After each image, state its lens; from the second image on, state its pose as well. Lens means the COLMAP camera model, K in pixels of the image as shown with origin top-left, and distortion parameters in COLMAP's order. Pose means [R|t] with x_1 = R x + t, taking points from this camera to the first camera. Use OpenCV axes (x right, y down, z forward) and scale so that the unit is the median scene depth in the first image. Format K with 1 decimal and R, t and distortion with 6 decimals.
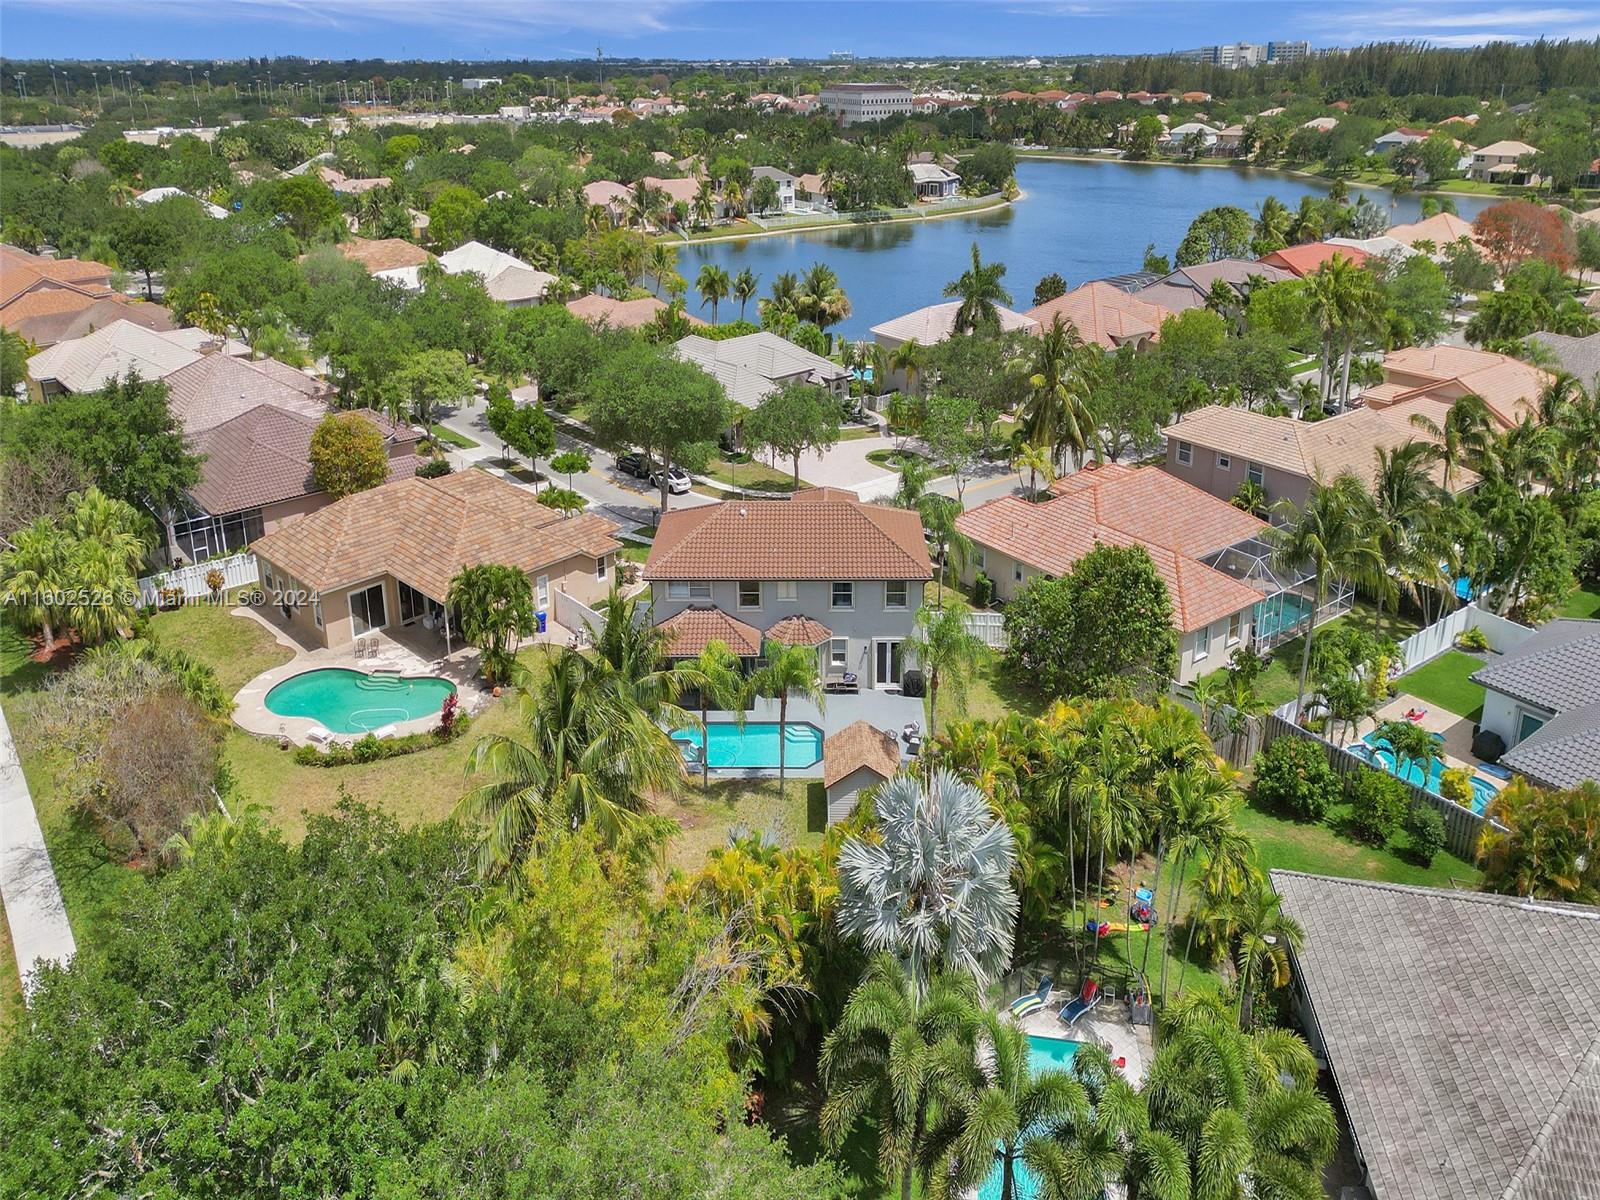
lens RADIAL K [[1121.6, 0, 792.4], [0, 1121.6, 437.5], [0, 0, 1]] dist [0.045740, -0.049863]
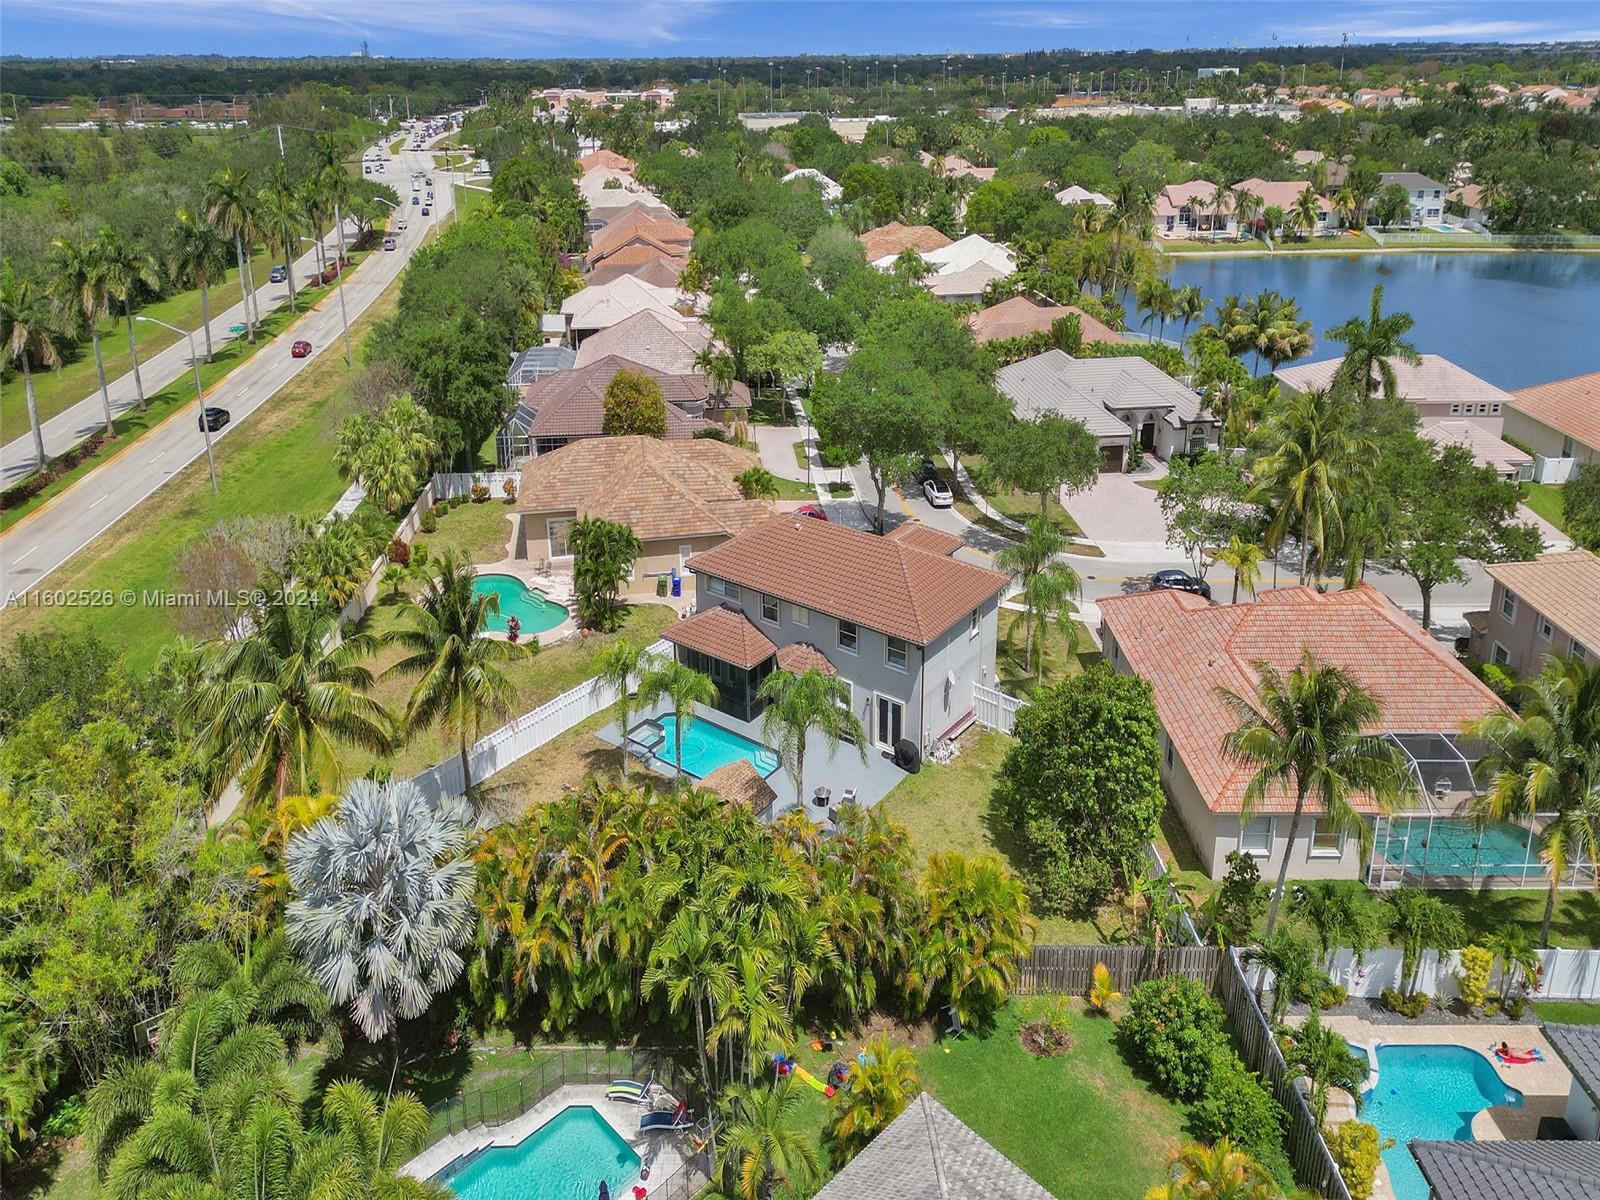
lens RADIAL K [[1121.6, 0, 792.4], [0, 1121.6, 437.5], [0, 0, 1]] dist [0.045740, -0.049863]
pose [[0.803987, 0.181800, -0.566174, 0.135050], [-0.176999, 0.982127, 0.064018, -0.019647], [0.567693, 0.048743, 0.821796, 0.052103]]
